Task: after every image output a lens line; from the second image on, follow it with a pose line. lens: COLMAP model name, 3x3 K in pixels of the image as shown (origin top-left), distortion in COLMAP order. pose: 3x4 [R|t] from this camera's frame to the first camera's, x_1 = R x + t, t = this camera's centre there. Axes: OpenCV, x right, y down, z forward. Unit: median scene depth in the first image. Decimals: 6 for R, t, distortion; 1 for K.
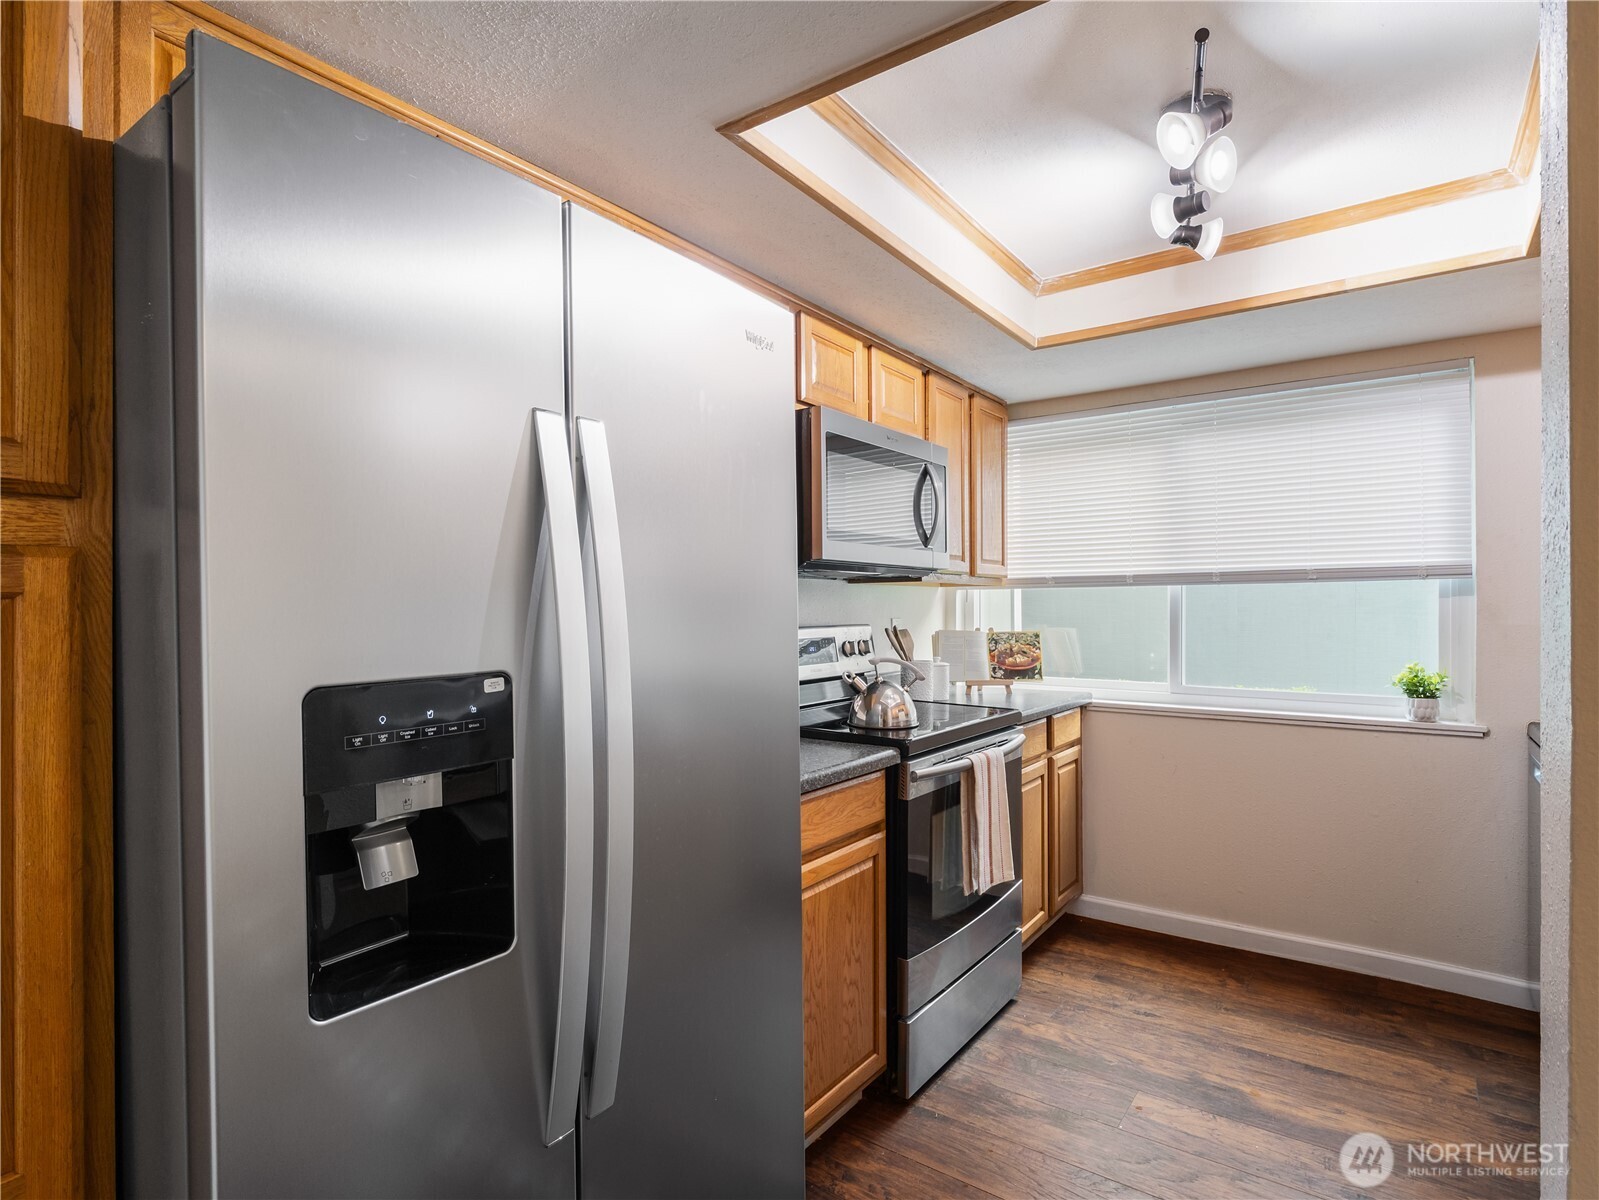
lens RADIAL K [[849.9, 0, 792.9], [0, 849.9, 606.8], [0, 0, 1]] dist [-0.002694, -0.004386]
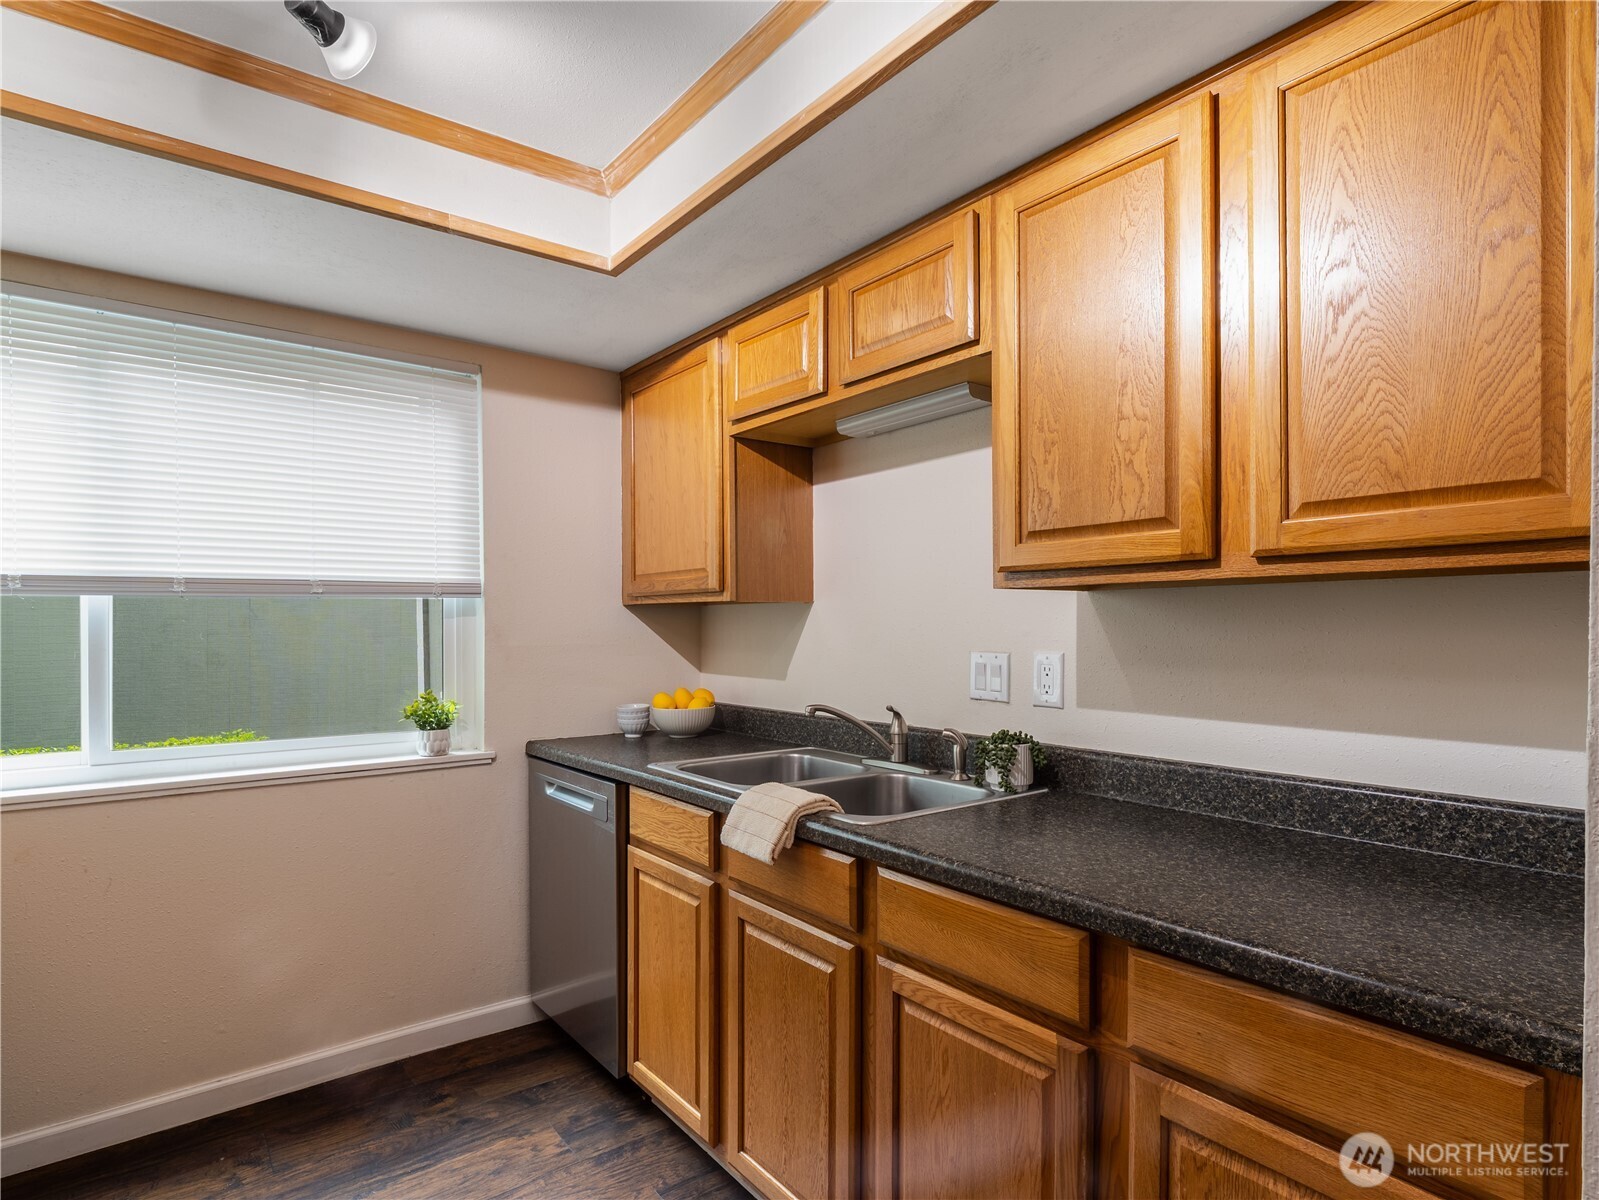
lens RADIAL K [[849.9, 0, 815.3], [0, 849.9, 634.2], [0, 0, 1]] dist [-0.002694, -0.004386]
pose [[0.270171, -0.009370, 0.962767, -0.017801], [0.001705, 0.999956, 0.009254, -0.001252], [-0.962811, -0.000859, 0.270175, 0.389870]]
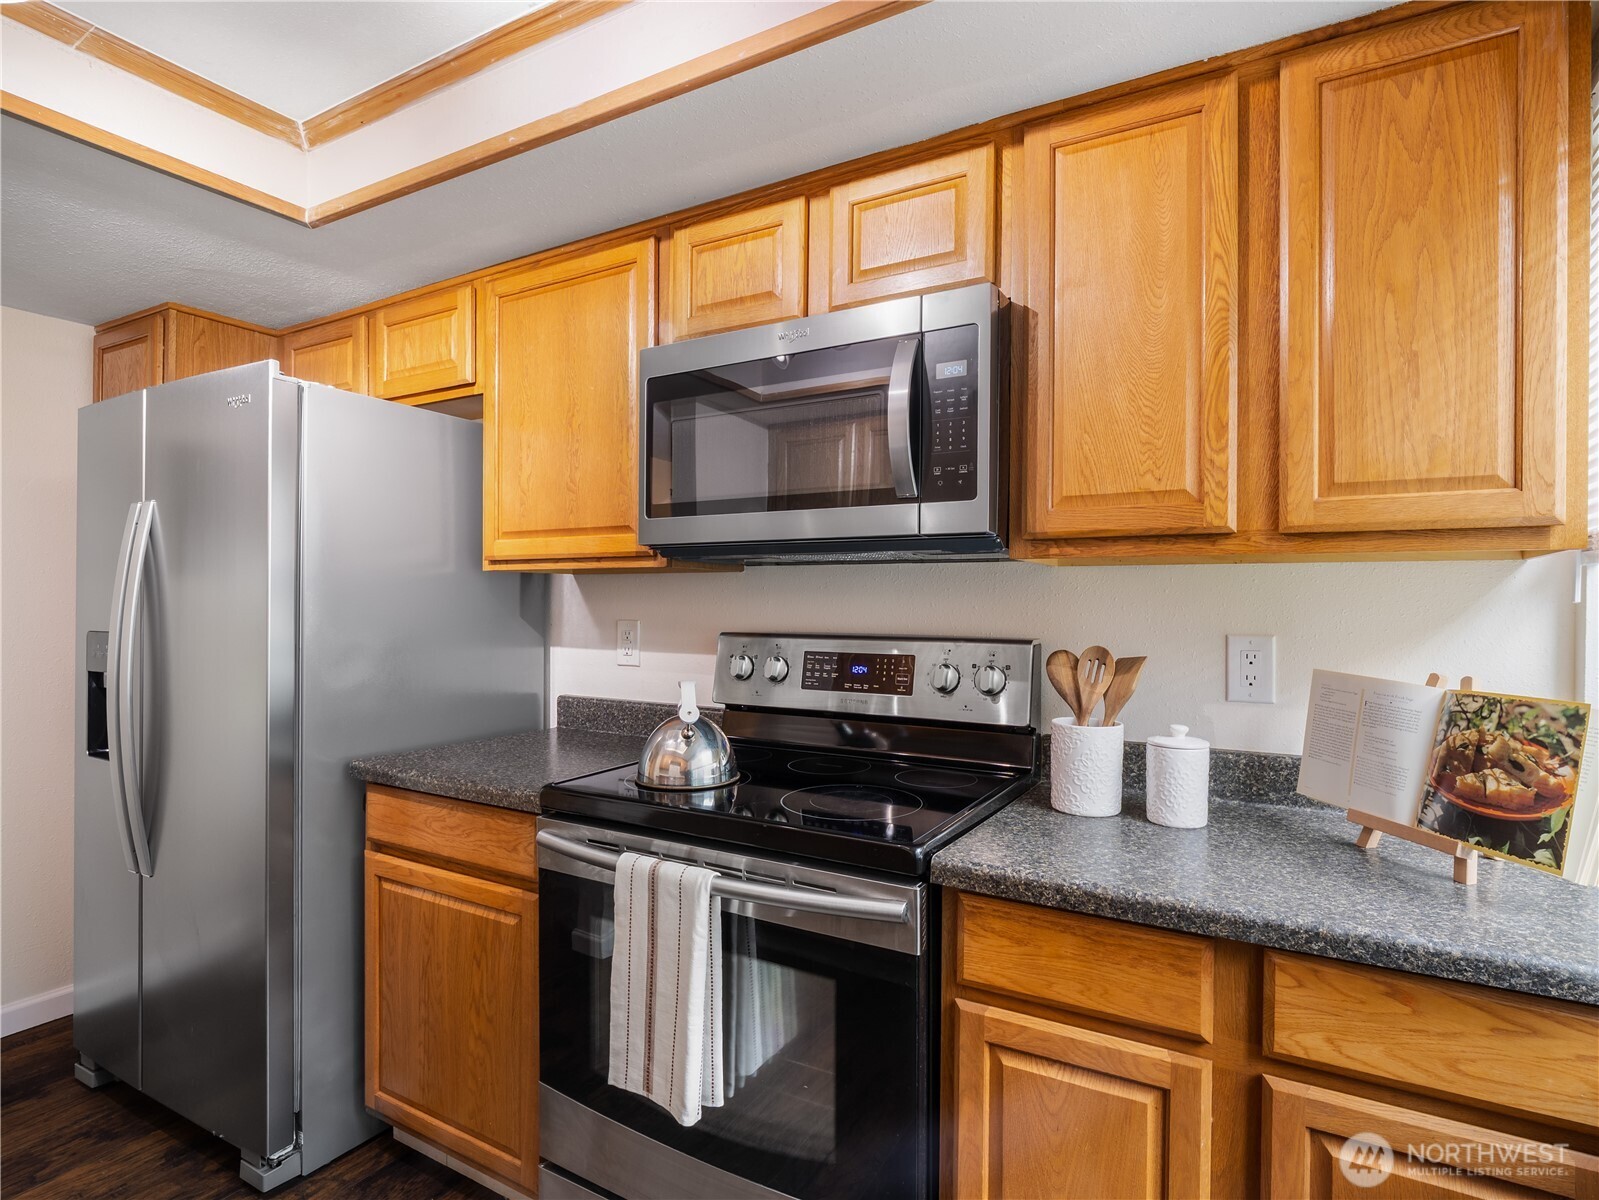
lens RADIAL K [[849.9, 0, 795.3], [0, 849.9, 602.9], [0, 0, 1]] dist [-0.002694, -0.004386]
pose [[0.088106, 0.006938, -0.996087, 0.706106], [-0.005026, 0.999966, 0.006521, -0.007138], [0.996098, 0.004432, 0.088138, 0.914789]]
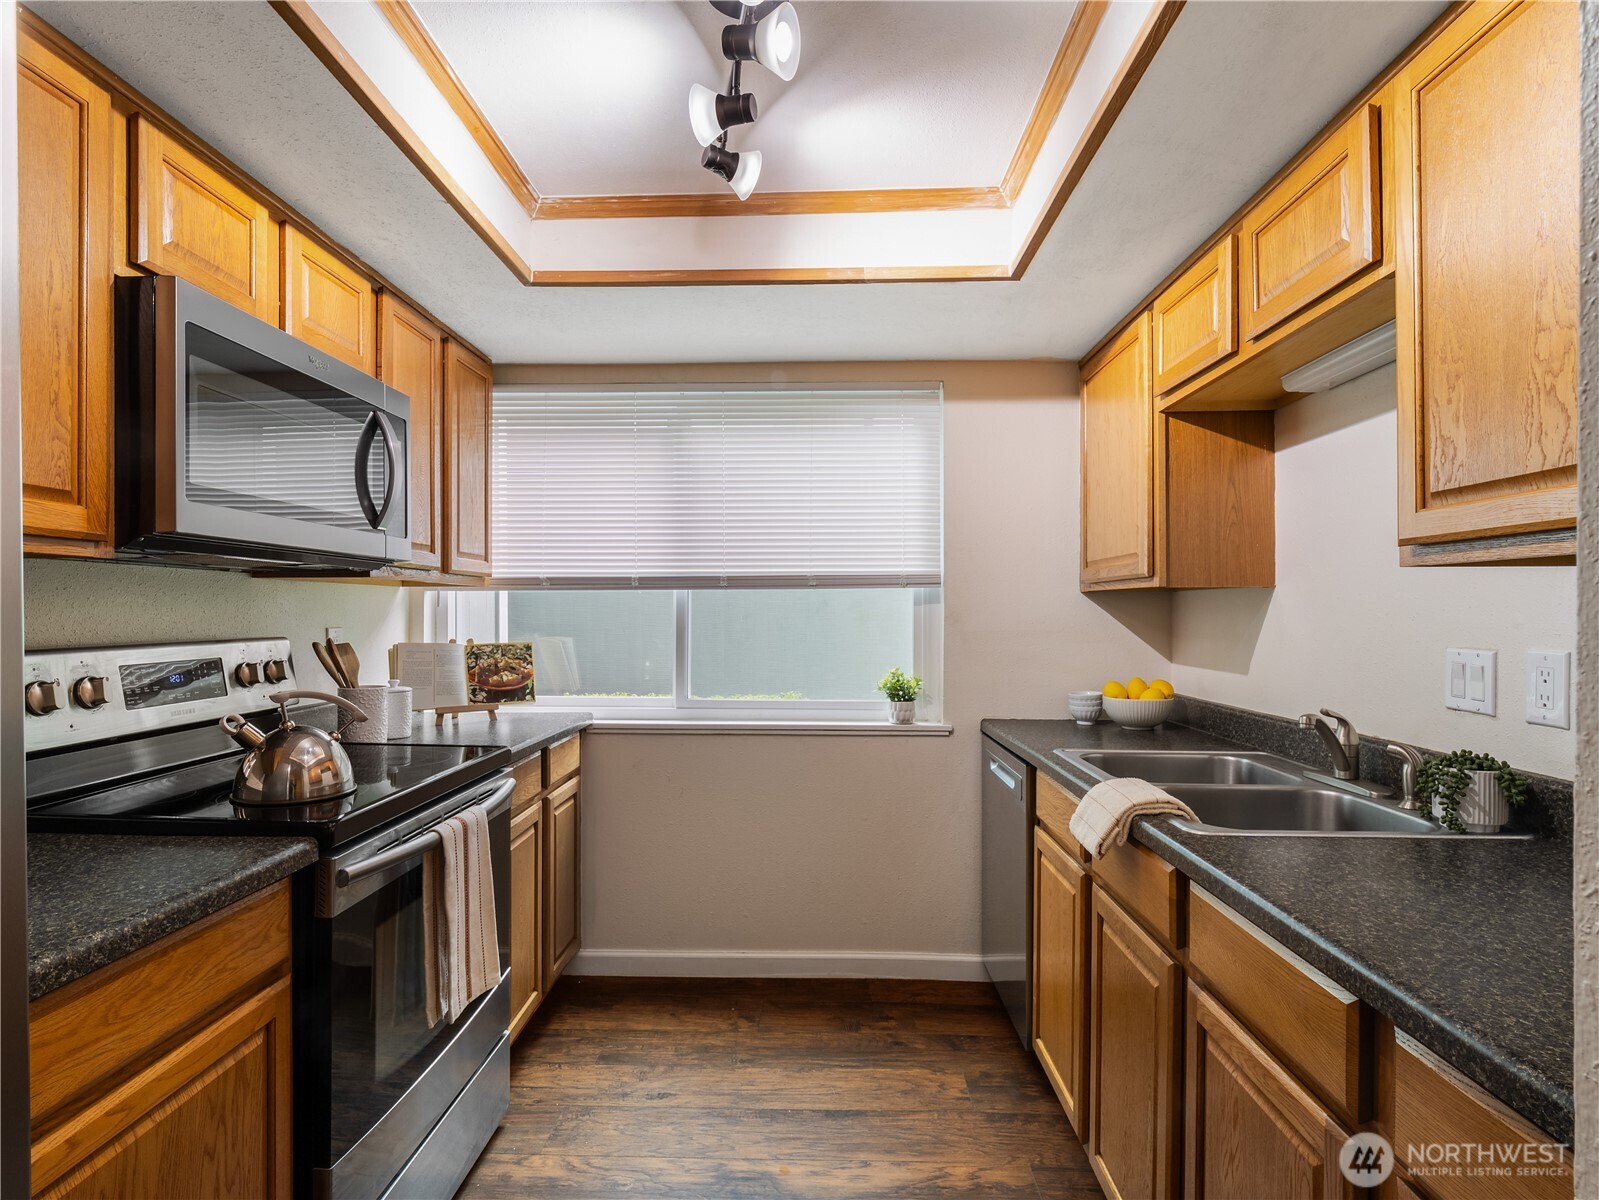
lens RADIAL K [[849.9, 0, 801.7], [0, 849.9, 609.9], [0, 0, 1]] dist [-0.002694, -0.004386]
pose [[0.824934, 0.004752, 0.565210, 0.051985], [-0.003380, 0.999988, -0.003475, -0.000832], [-0.565219, 0.000957, 0.824940, 0.220219]]
